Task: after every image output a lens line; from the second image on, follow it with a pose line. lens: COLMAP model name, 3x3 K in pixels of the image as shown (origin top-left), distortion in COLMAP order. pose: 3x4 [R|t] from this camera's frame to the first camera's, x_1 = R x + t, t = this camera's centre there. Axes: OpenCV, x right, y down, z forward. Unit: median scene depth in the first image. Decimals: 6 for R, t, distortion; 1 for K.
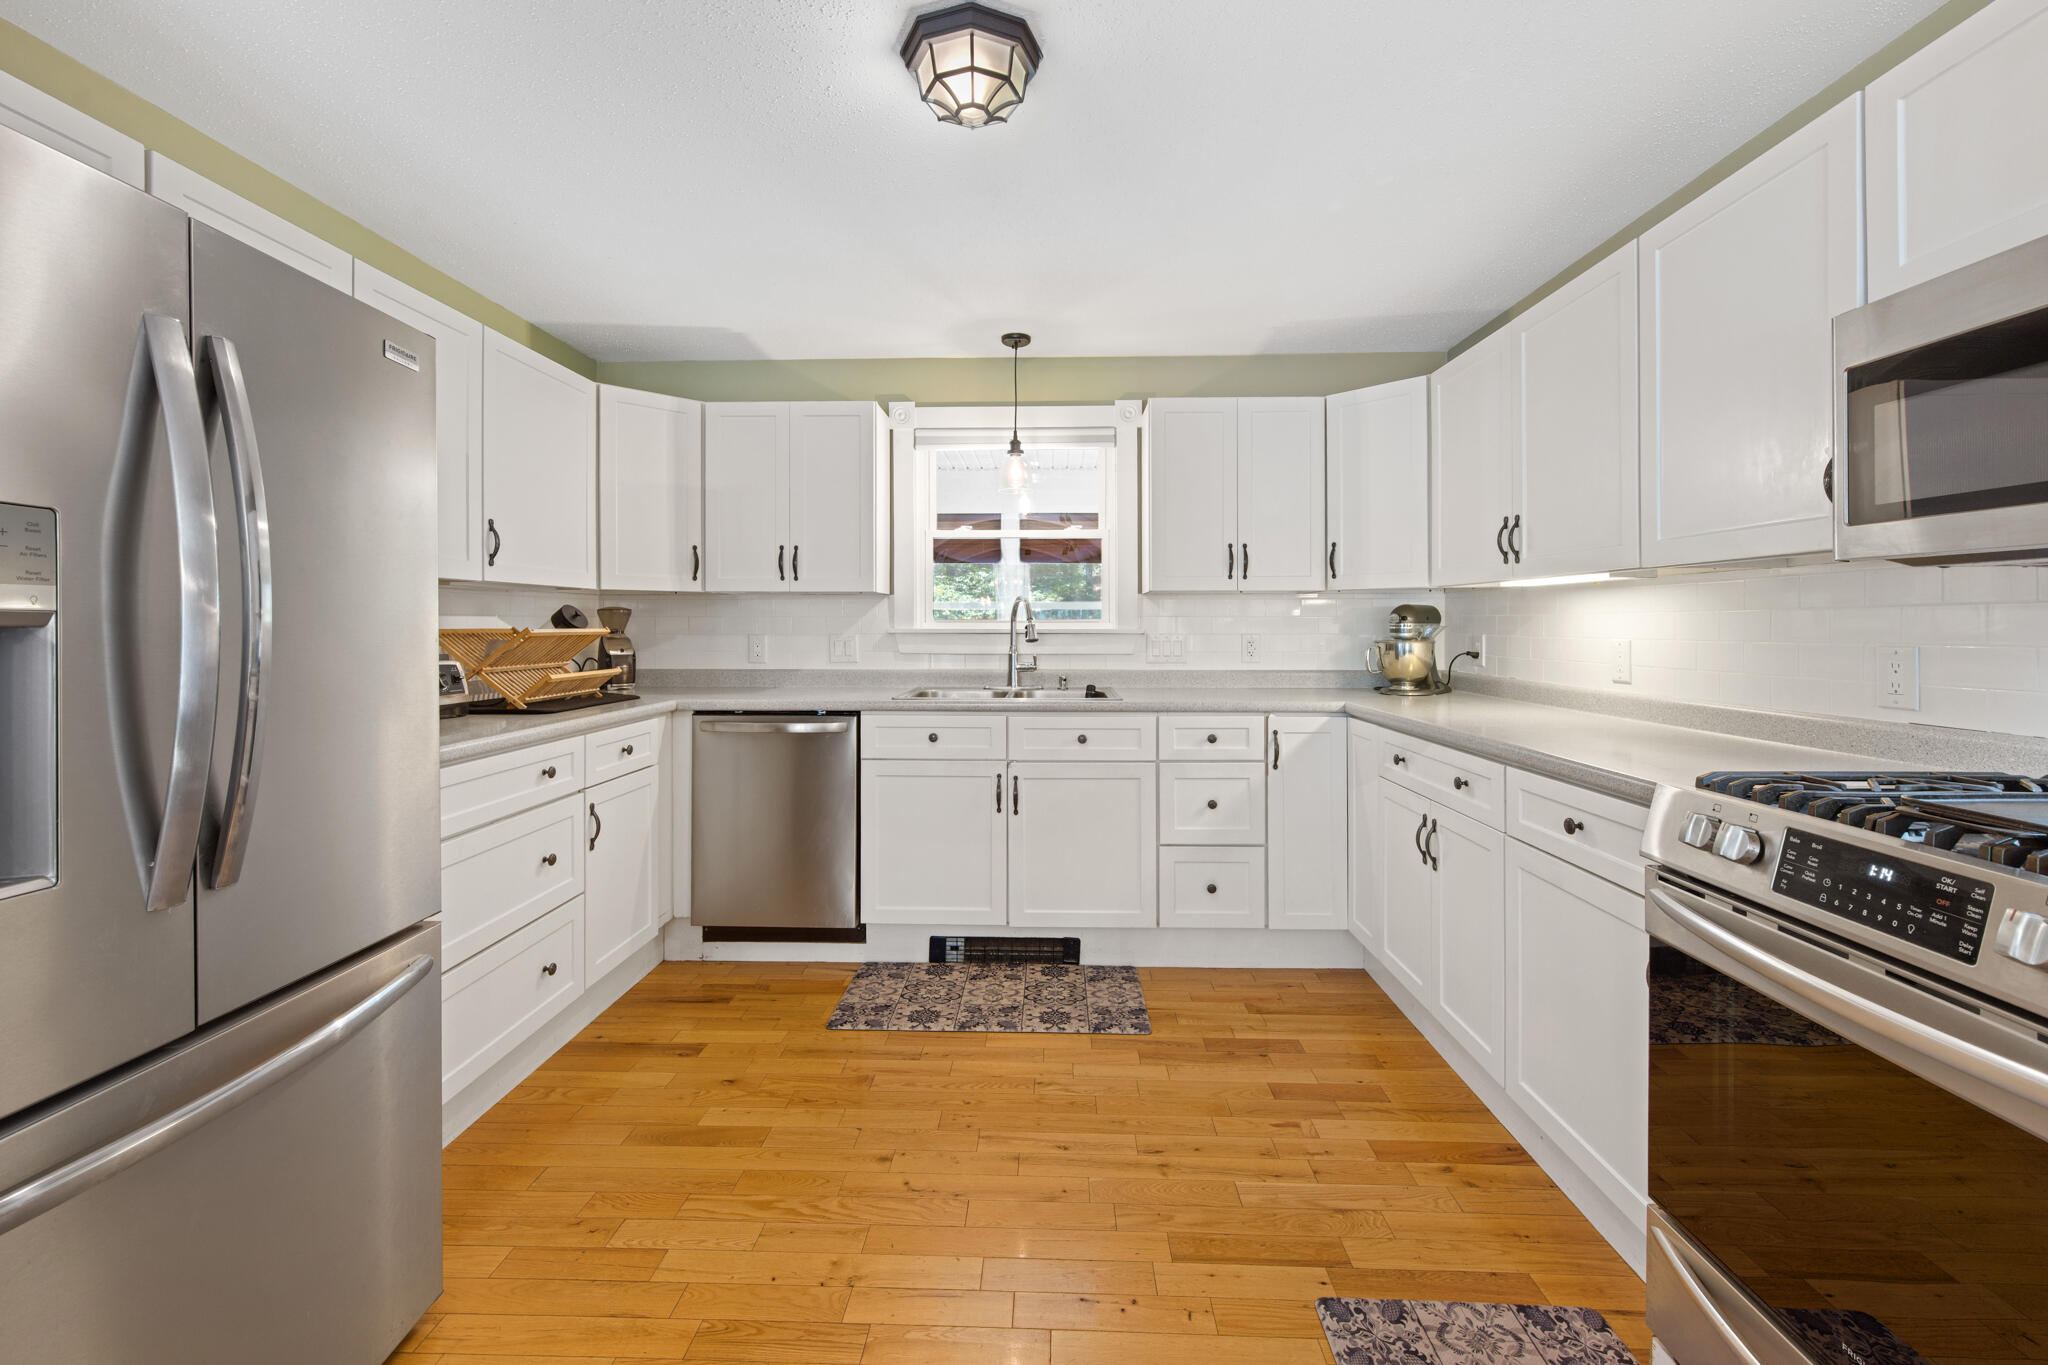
lens RADIAL K [[849.5, 0, 1024.9], [0, 849.5, 630.6], [0, 0, 1]] dist [0.001634, 0.000144]
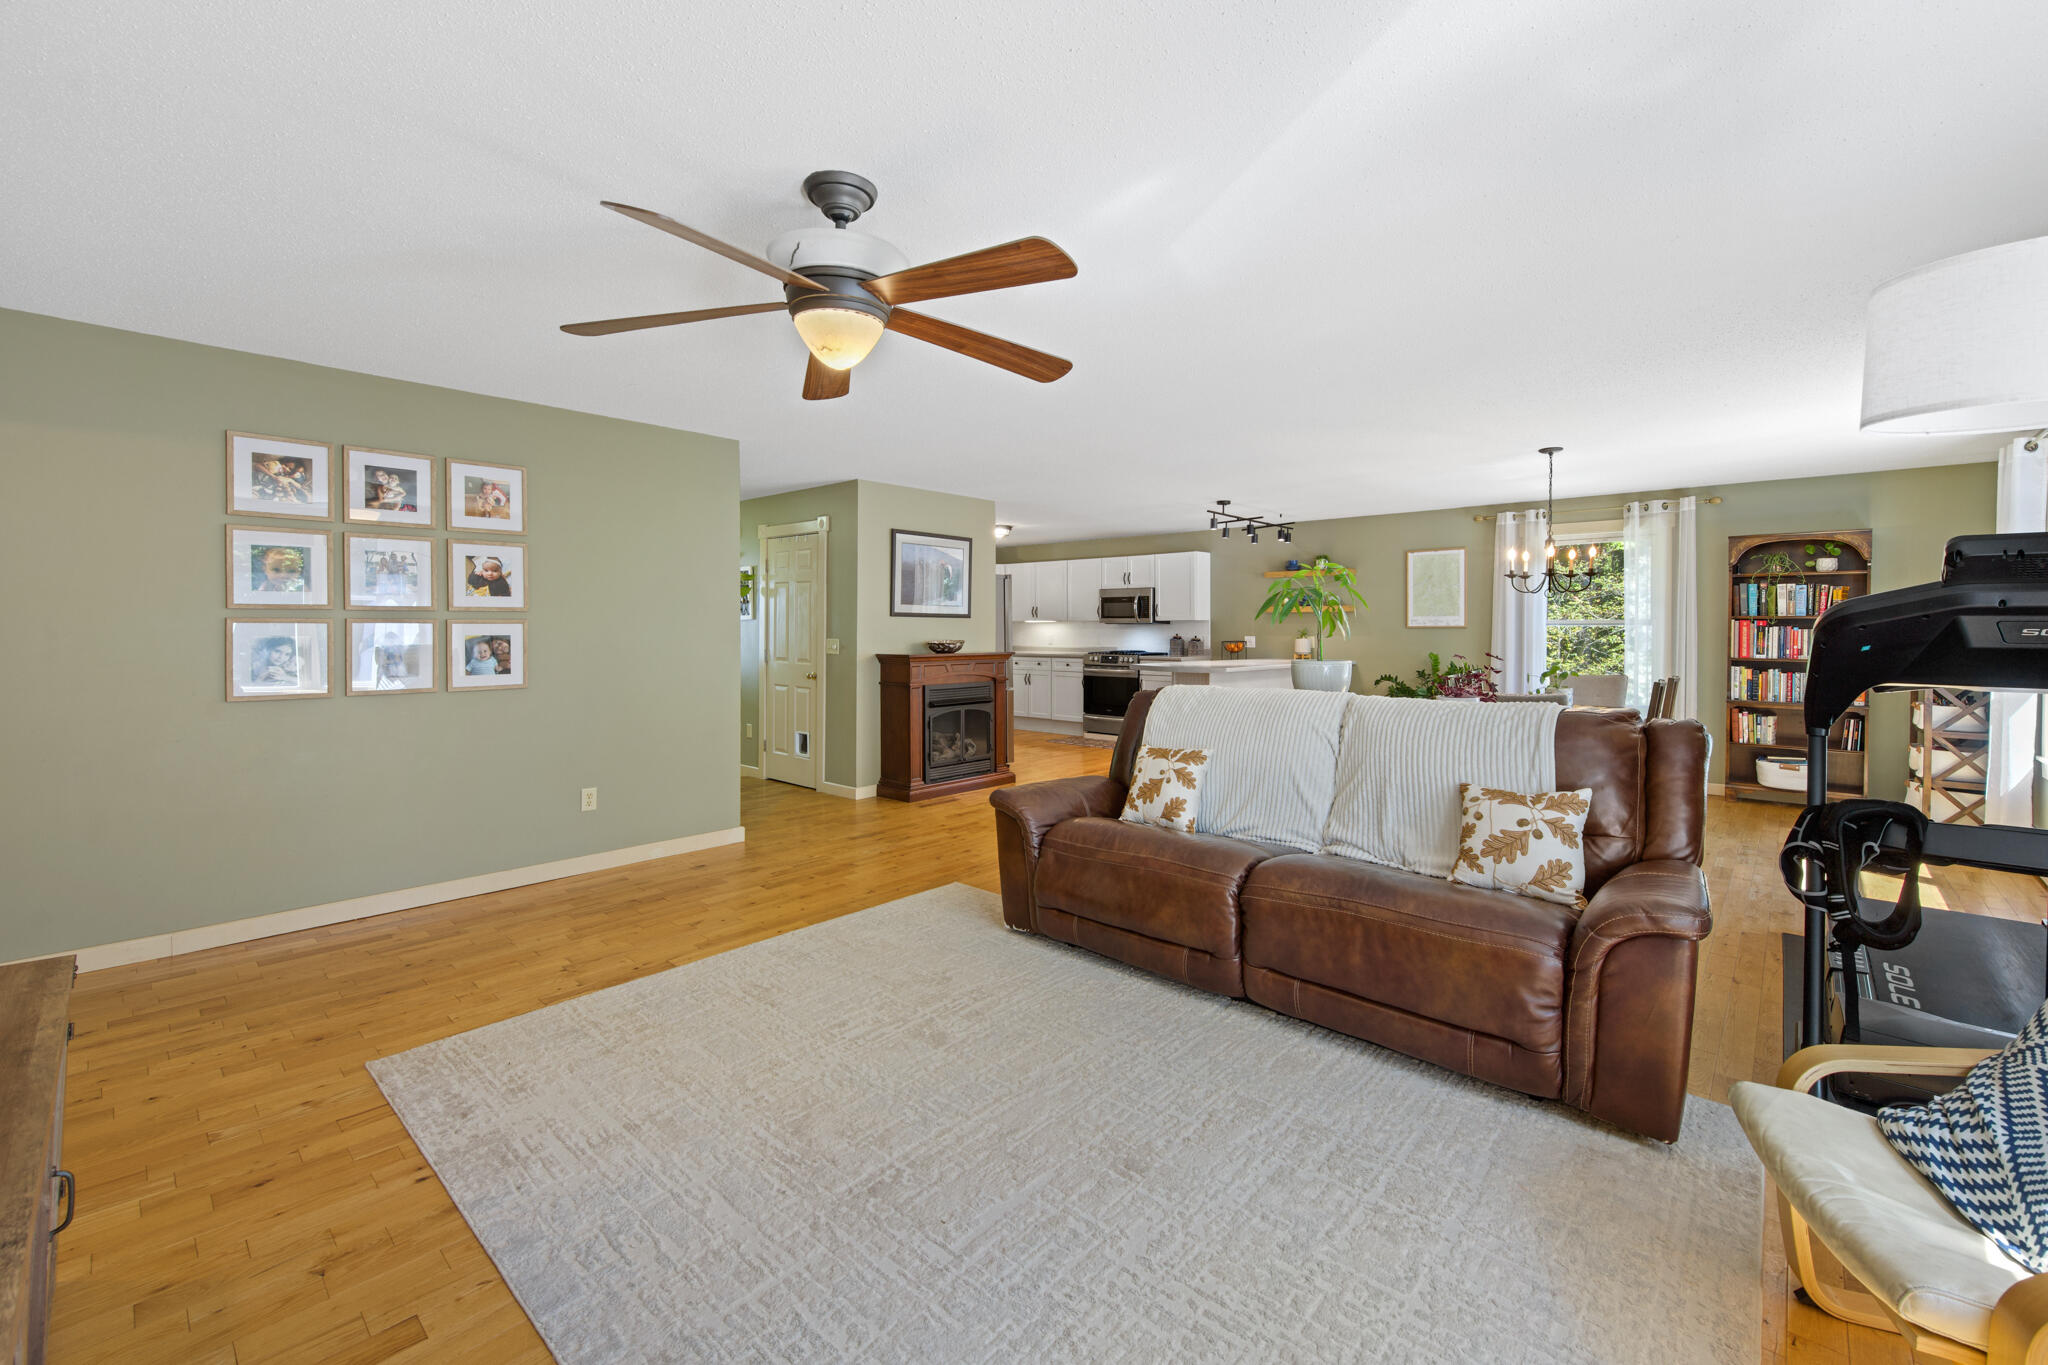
lens RADIAL K [[849.5, 0, 1024.9], [0, 849.5, 630.6], [0, 0, 1]] dist [0.001634, 0.000144]
pose [[0.648537, 0.000592, 0.761183, -2.096301], [0.002882, 0.999991, -0.003233, 0.001367], [-0.761178, 0.004290, 0.648529, -1.358355]]
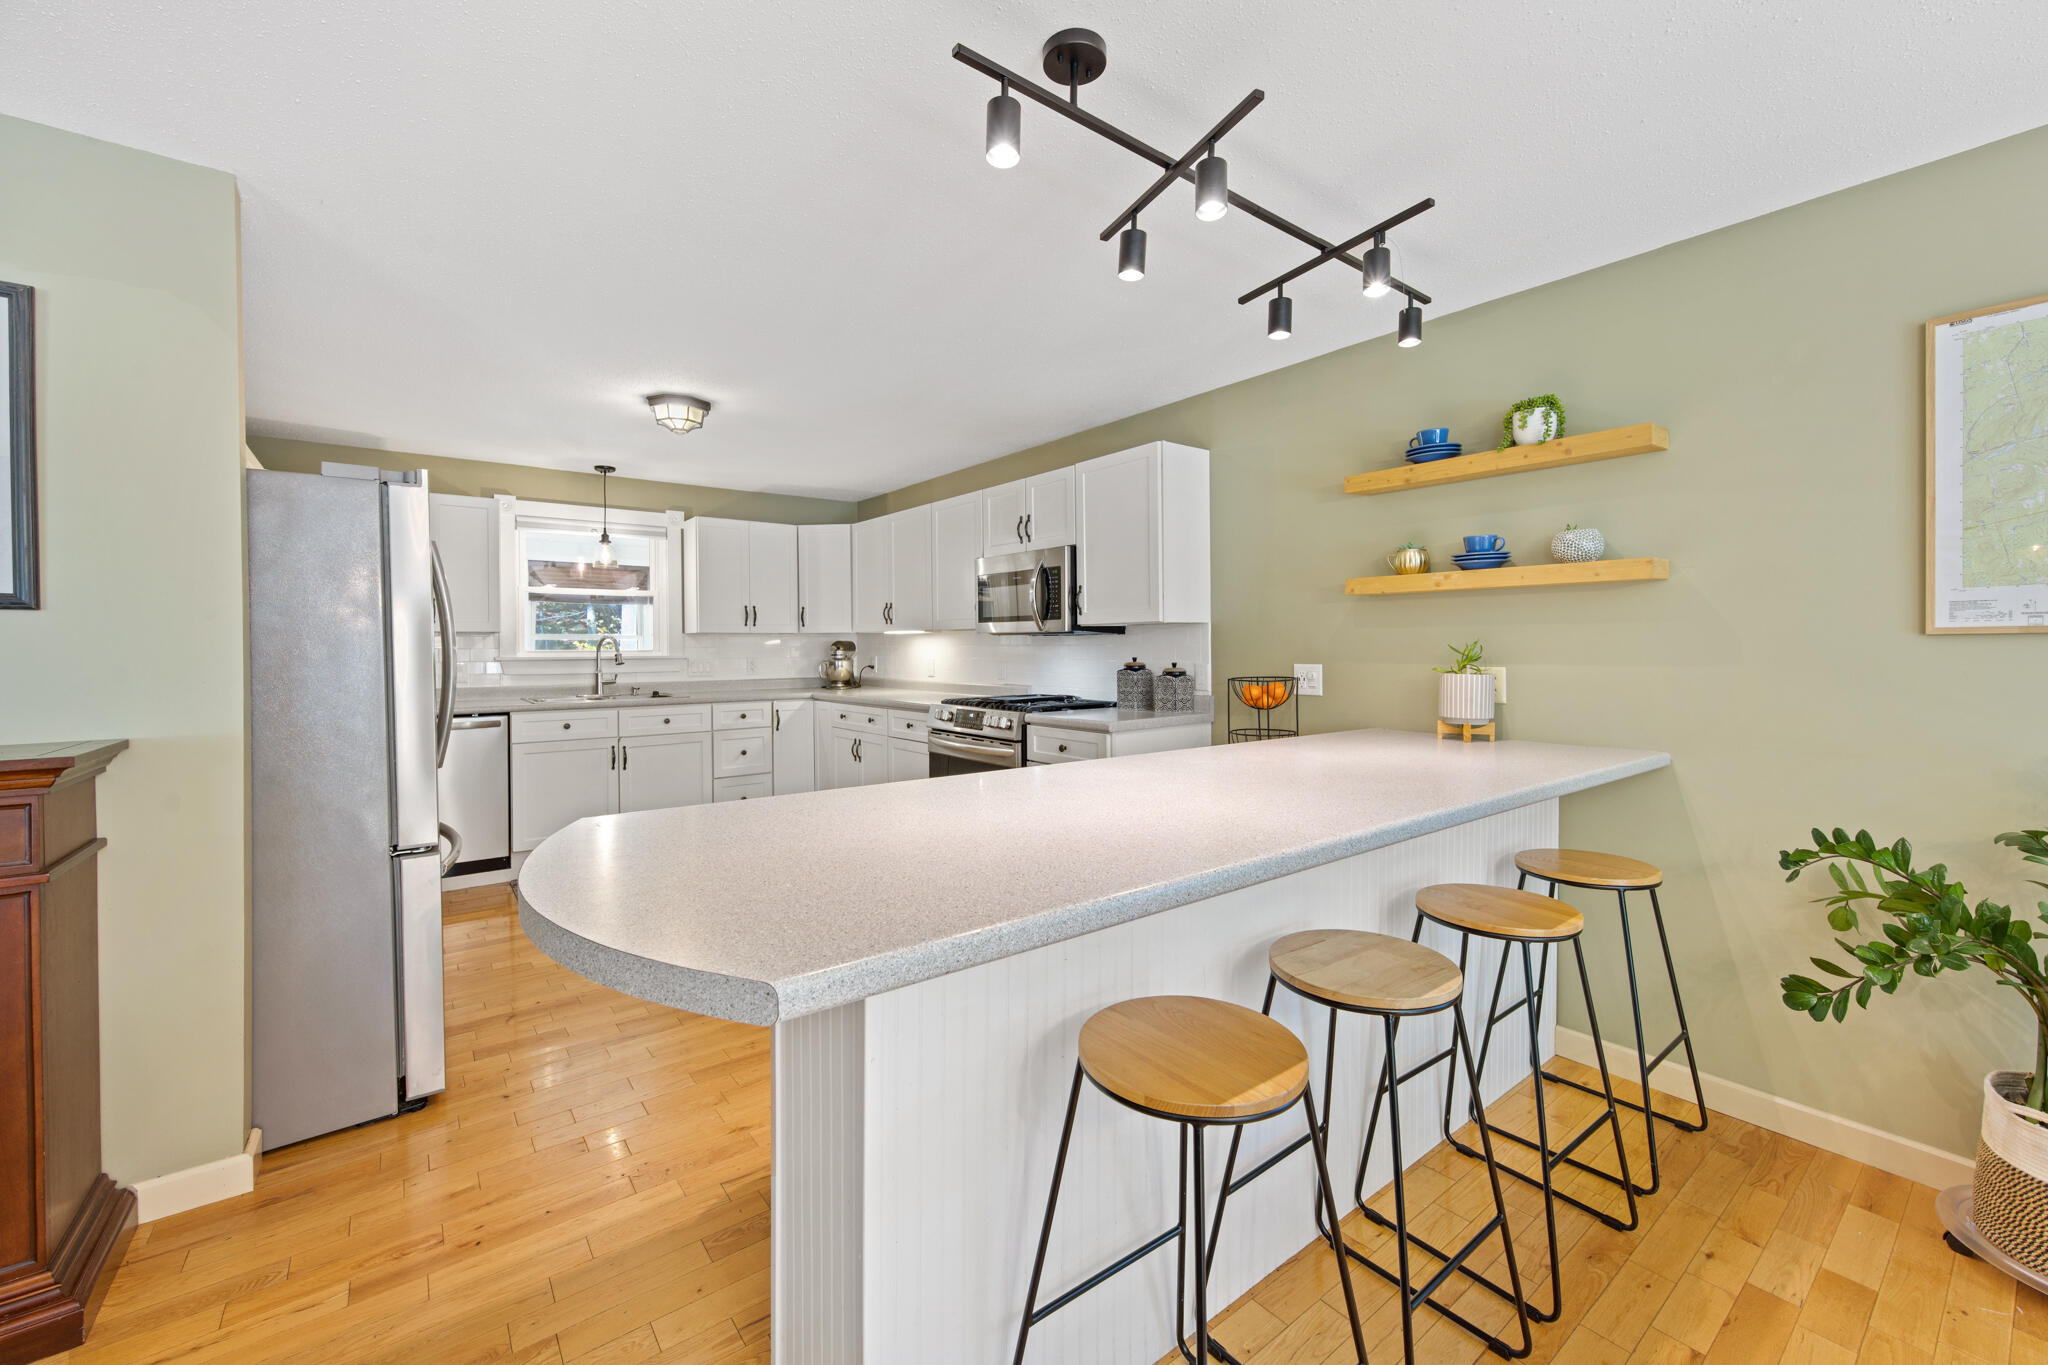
lens RADIAL K [[815.4, 0, 1028.4], [0, 815.4, 647.6], [0, 0, 1]] dist [-0.002848, -0.000151]
pose [[0.769841, -0.005260, 0.638214, -0.376917], [0.009130, 0.999954, -0.002772, -0.006818], [-0.638171, 0.007961, 0.769854, -0.648557]]
